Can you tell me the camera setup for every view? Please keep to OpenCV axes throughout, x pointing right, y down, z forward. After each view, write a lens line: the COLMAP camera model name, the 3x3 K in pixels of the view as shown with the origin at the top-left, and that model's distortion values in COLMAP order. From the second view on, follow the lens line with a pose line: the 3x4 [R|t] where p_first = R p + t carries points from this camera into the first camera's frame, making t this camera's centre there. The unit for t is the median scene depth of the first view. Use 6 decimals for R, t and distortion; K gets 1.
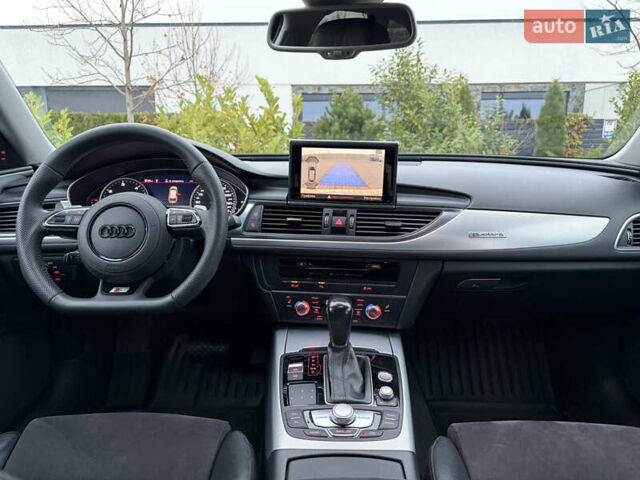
lens RADIAL K [[518.2, 0, 320.0], [0, 518.2, 240.0], [0, 0, 1]] dist [0.100434, -0.000922]
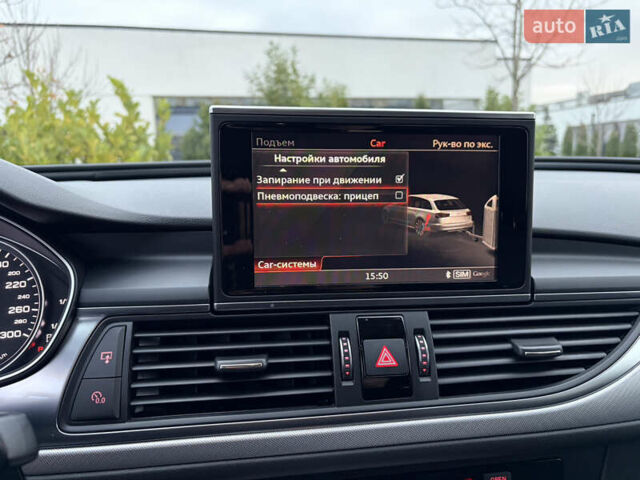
lens RADIAL K [[499.8, 0, 319.8], [0, 499.8, 224.7], [0, 0, 1]] dist [0.024485, -0.007582]
pose [[0.964617, -0.055677, 0.257710, -0.019346], [0.069307, 0.996620, -0.044102, -0.026293], [-0.254383, 0.060403, 0.965215, 0.174904]]
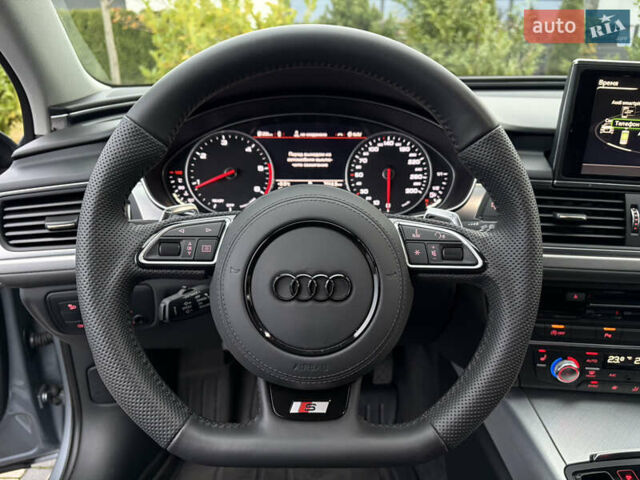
lens RADIAL K [[511.1, 0, 320.0], [0, 511.1, 240.0], [0, 0, 1]] dist [0.031618, -0.008770]
pose [[0.998196, -0.013437, 0.058525, -0.084630], [0.002952, 0.984444, 0.175674, -0.027329], [-0.059975, -0.175184, 0.982707, 0.124004]]
